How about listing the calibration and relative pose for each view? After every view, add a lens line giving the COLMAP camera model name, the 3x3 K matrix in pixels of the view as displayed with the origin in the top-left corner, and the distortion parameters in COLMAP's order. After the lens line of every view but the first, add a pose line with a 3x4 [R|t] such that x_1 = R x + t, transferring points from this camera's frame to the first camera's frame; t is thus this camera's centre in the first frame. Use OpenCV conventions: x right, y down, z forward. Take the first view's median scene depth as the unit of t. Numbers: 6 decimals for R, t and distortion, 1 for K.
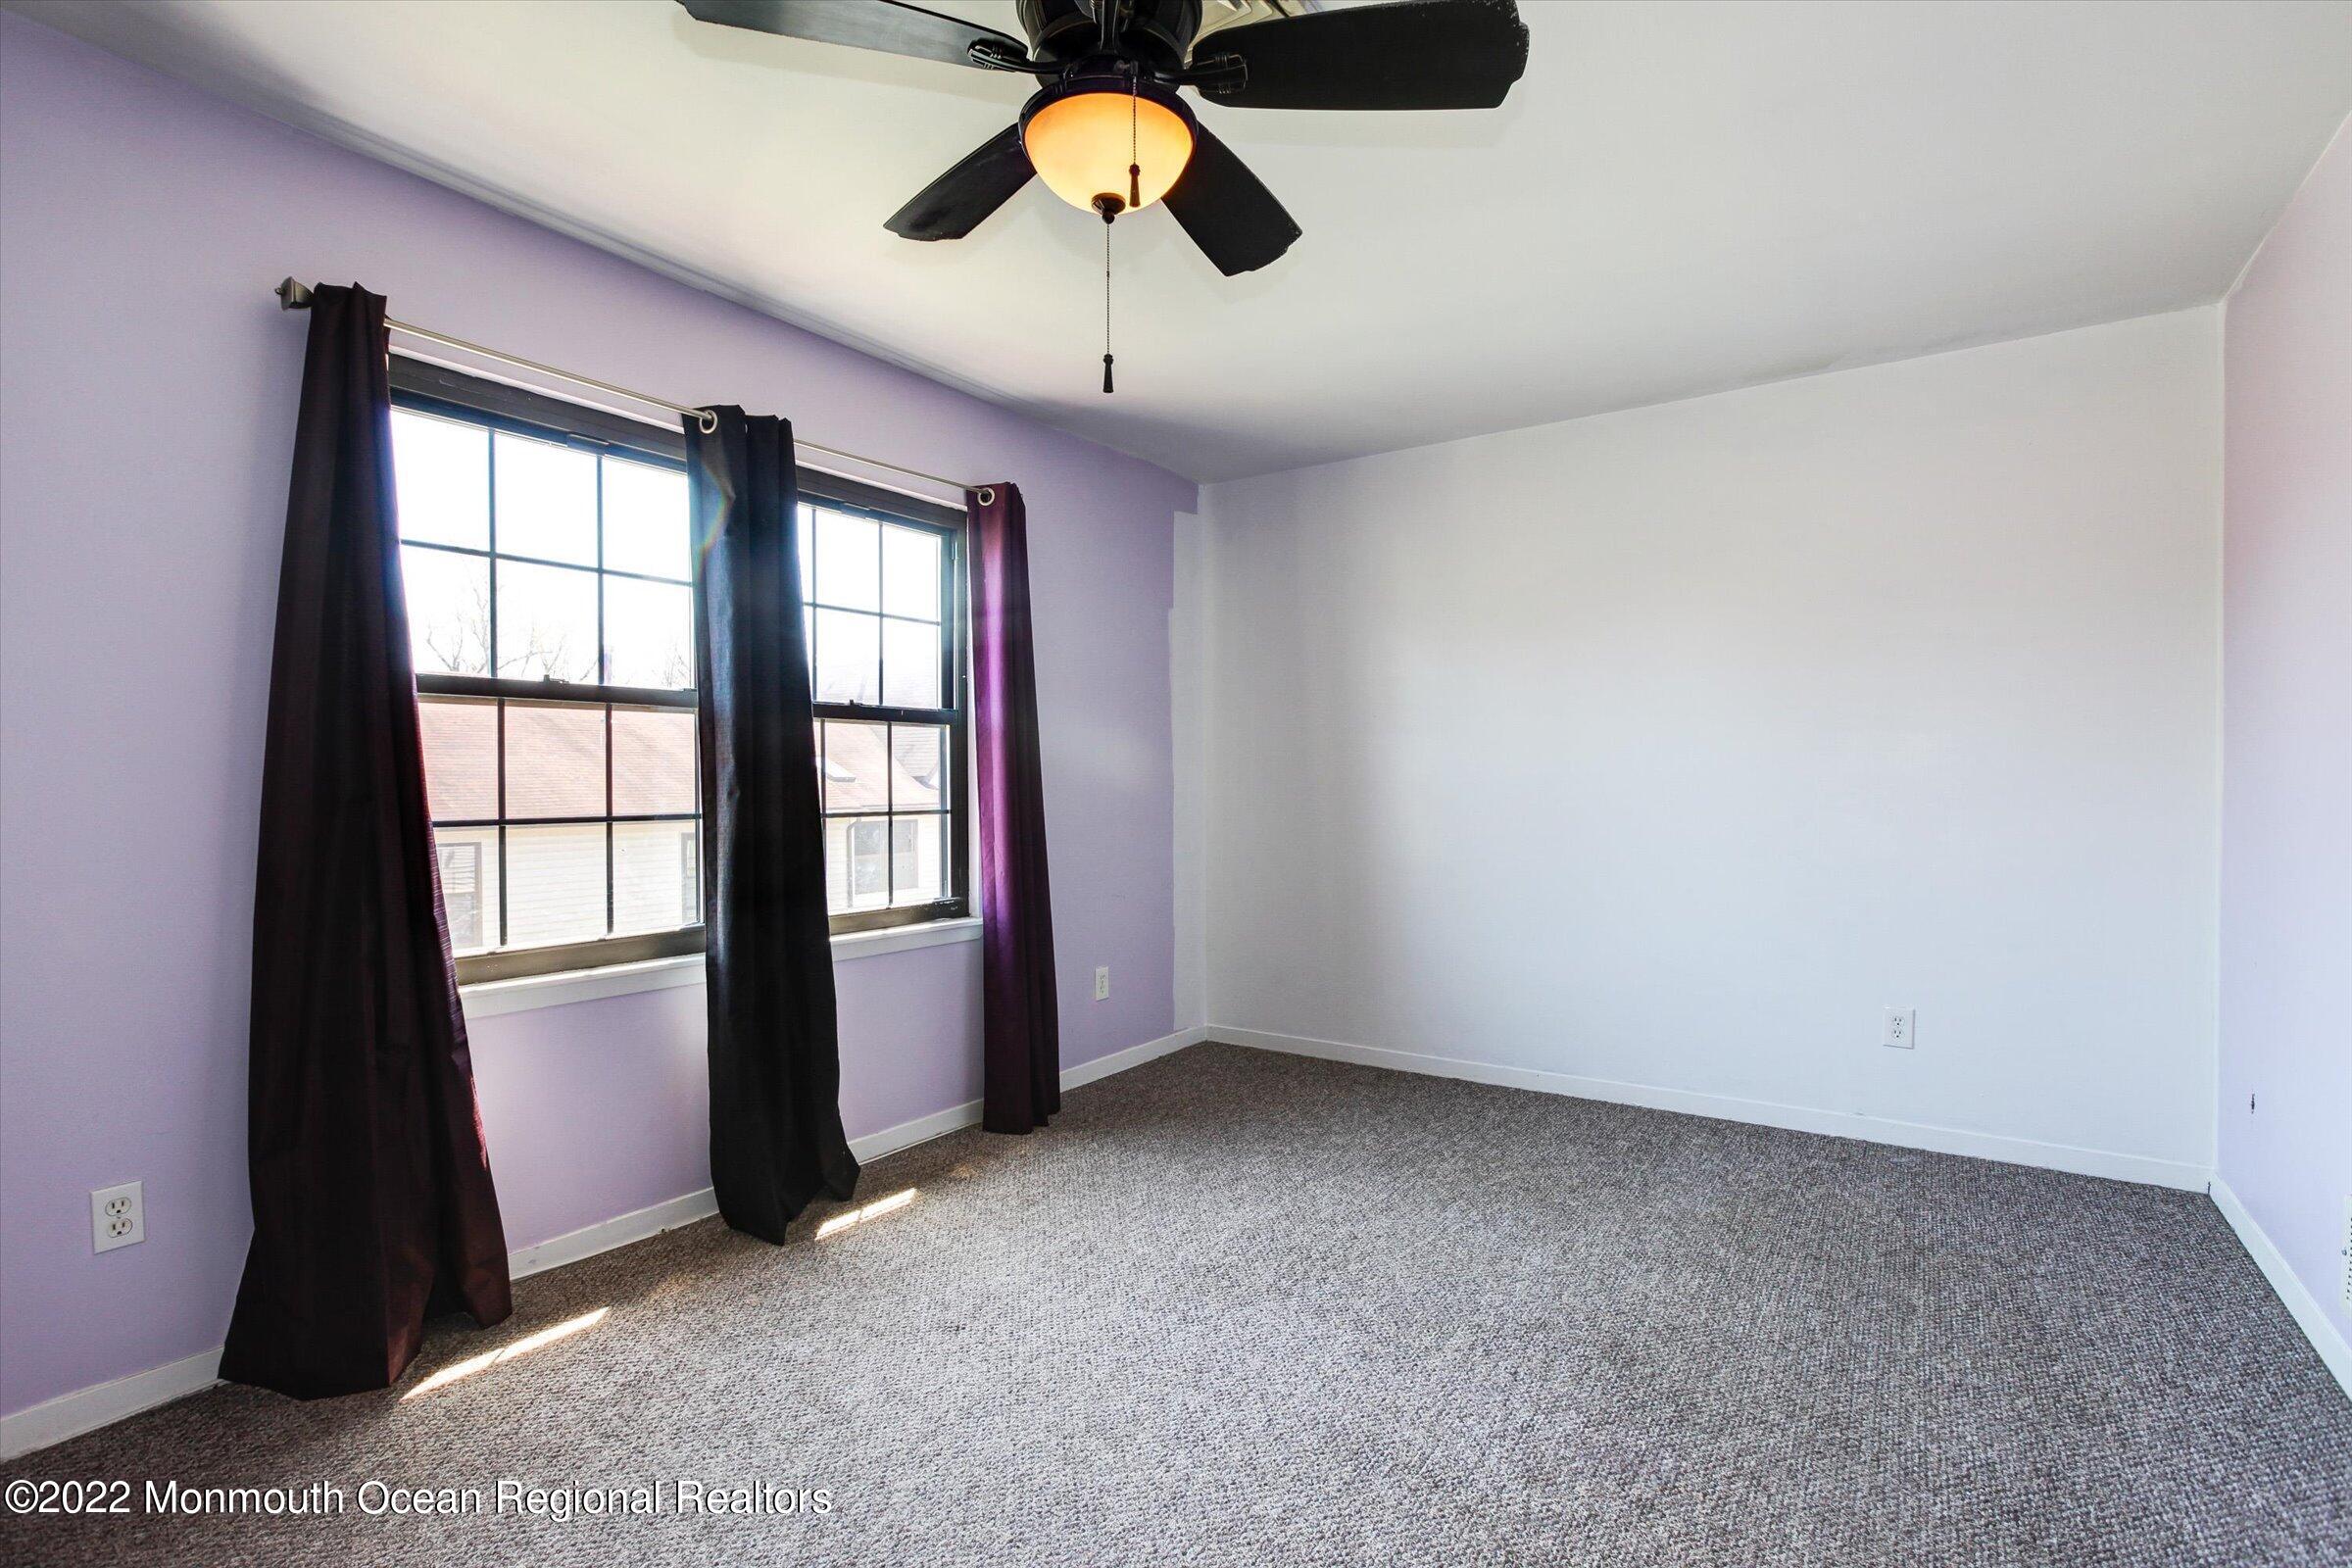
lens RADIAL K [[1090.3, 0, 1176.0], [0, 1090.3, 784.0], [0, 0, 1]] dist [-0.027454, 0.021334]
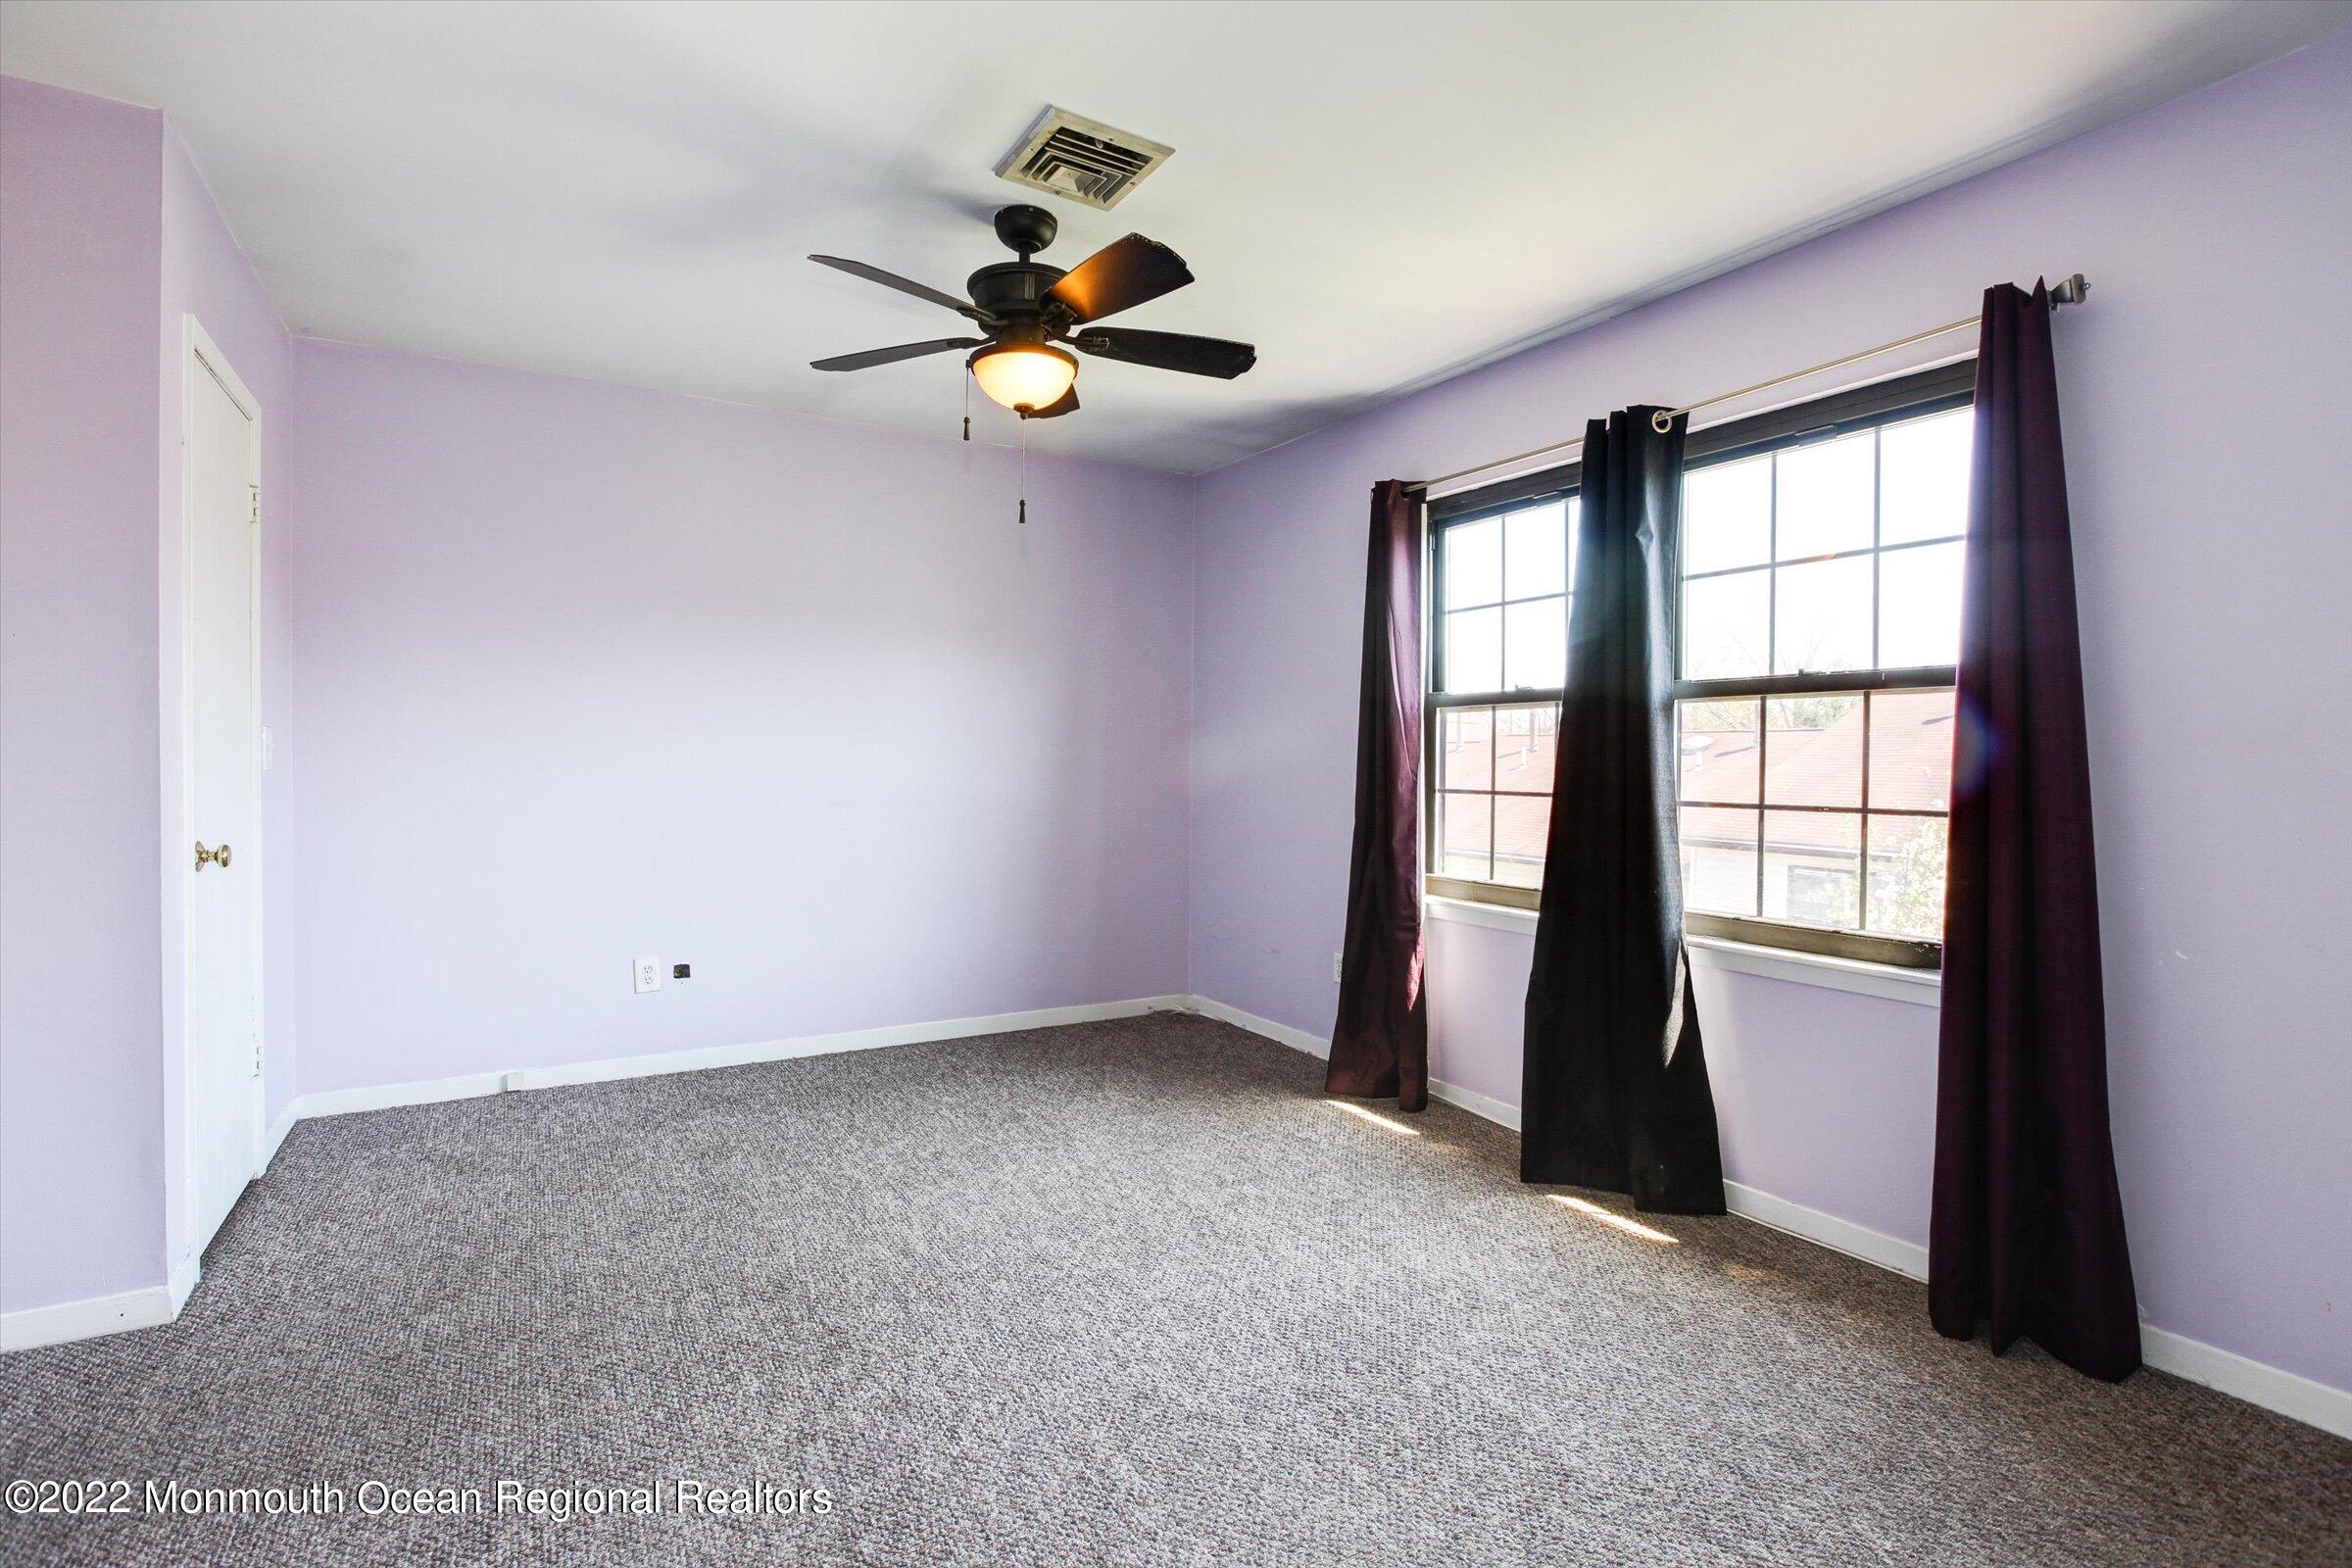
lens RADIAL K [[1079.7, 0, 1166.4], [0, 1079.7, 779.0], [0, 0, 1]] dist [-0.056911, 0.021242]
pose [[-0.403077, 0.008475, -0.915127, 0.674484], [-0.016789, 0.999720, 0.016653, 0.000561], [0.915012, 0.022077, -0.402822, 0.946036]]
